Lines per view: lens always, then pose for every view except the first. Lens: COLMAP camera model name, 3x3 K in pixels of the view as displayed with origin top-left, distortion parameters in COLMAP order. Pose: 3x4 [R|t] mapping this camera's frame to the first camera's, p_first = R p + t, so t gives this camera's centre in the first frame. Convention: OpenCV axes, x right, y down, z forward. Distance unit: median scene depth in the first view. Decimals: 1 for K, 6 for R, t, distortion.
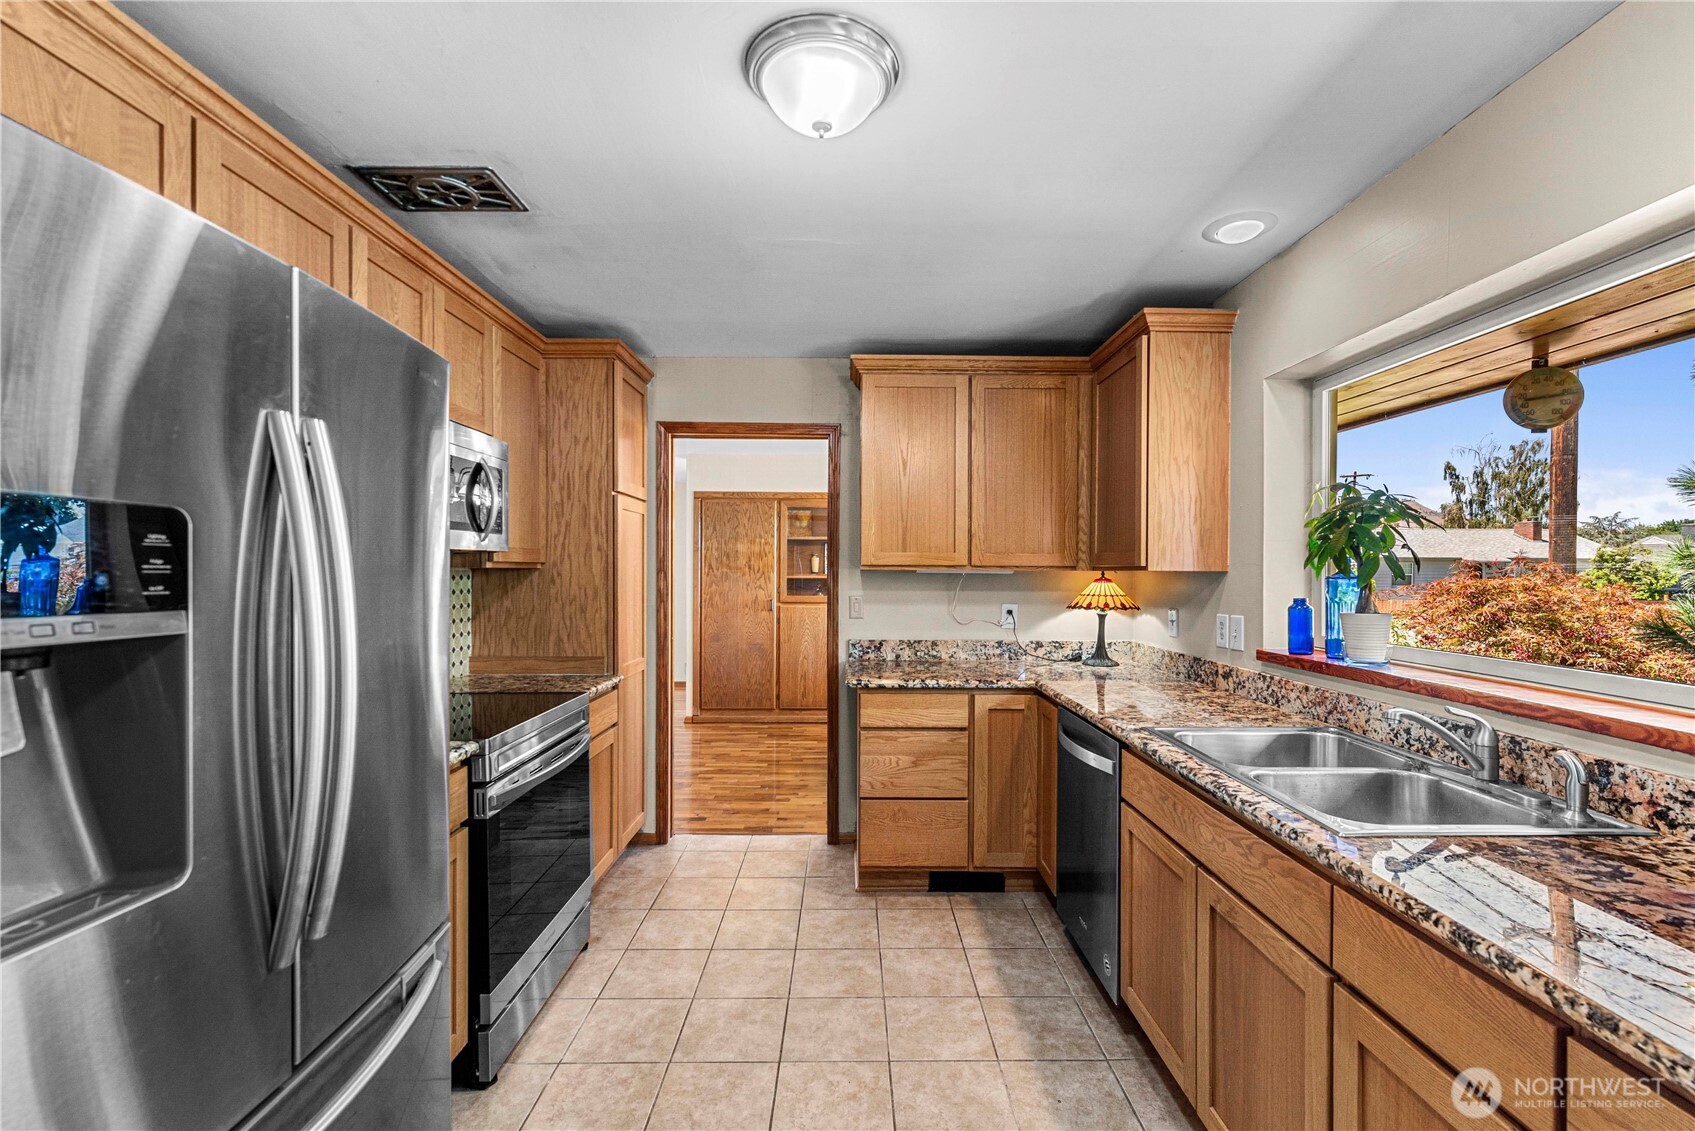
lens RADIAL K [[739.5, 0, 849.6], [0, 739.5, 569.4], [0, 0, 1]] dist [0.000480, 0.000402]
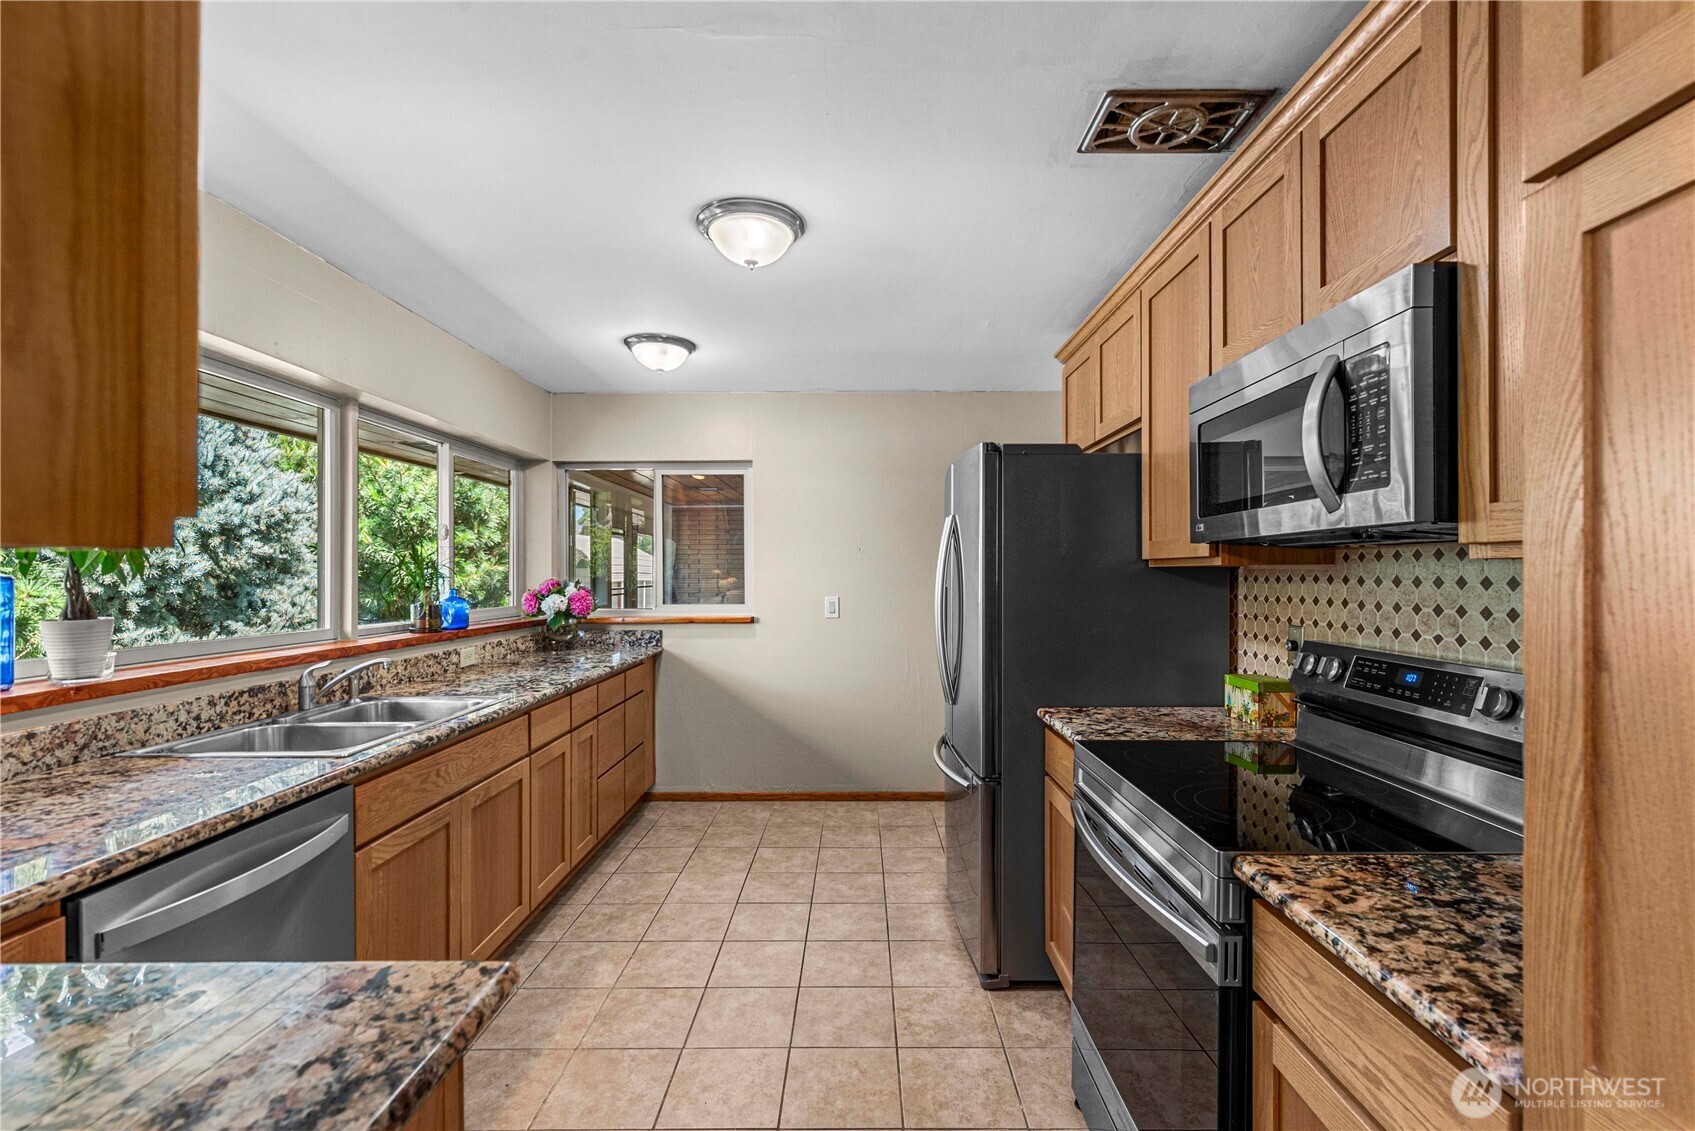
lens RADIAL K [[739.5, 0, 851.3], [0, 739.5, 572.1], [0, 0, 1]] dist [0.000480, 0.000402]
pose [[-0.999994, -0.001909, -0.002790, -0.190168], [-0.001900, 0.999993, -0.003141, 0.007288], [0.002796, -0.003136, -0.999991, 2.008906]]
